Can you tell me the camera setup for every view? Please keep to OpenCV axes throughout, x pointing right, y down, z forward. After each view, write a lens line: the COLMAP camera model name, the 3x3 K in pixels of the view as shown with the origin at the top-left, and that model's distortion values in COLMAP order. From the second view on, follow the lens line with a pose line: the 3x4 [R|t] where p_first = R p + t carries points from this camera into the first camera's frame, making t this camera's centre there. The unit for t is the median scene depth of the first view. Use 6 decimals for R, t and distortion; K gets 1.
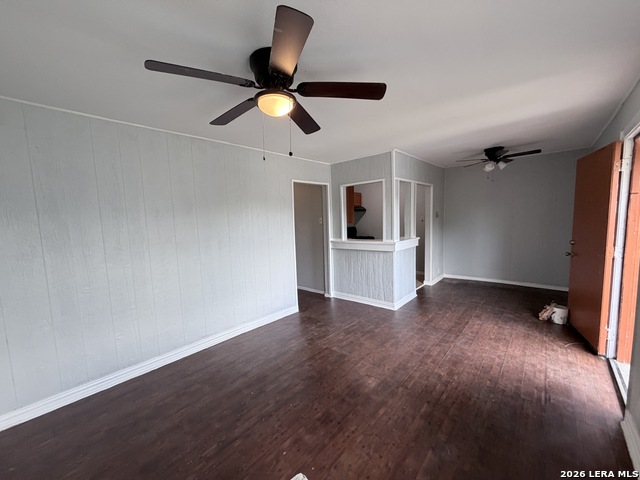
lens RADIAL K [[255.8, 0, 317.3], [0, 255.8, 240.3], [0, 0, 1]] dist [0.000890, -0.000073]
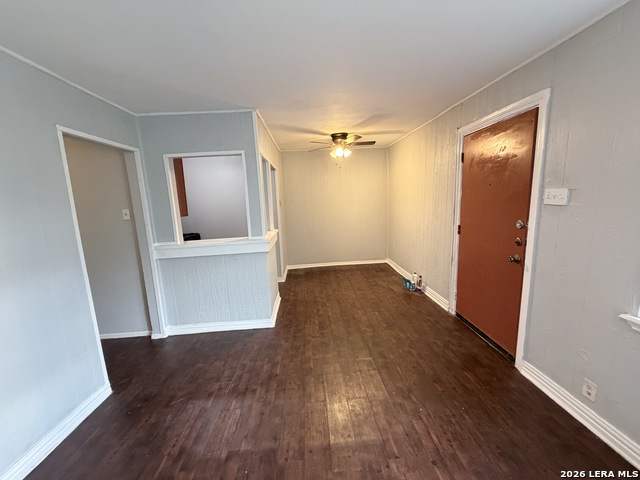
lens RADIAL K [[255.8, 0, 317.3], [0, 255.8, 240.3], [0, 0, 1]] dist [0.000890, -0.000073]
pose [[0.710564, -0.109576, 0.695048, -0.117068], [0.085889, 0.993920, 0.068889, -0.028828], [-0.698371, 0.010747, 0.715655, 0.383818]]
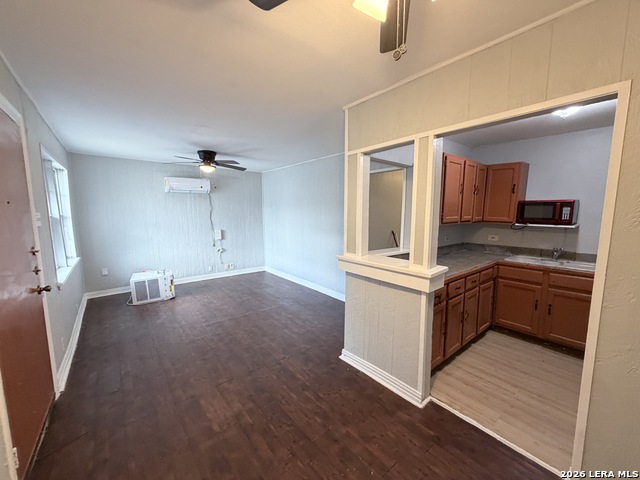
lens RADIAL K [[255.8, 0, 317.3], [0, 255.8, 240.3], [0, 0, 1]] dist [0.000890, -0.000073]
pose [[-0.155005, 0.147867, -0.976785, 0.989609], [-0.087353, 0.982811, 0.162642, -0.136411], [0.984044, 0.110535, -0.139424, 1.082549]]
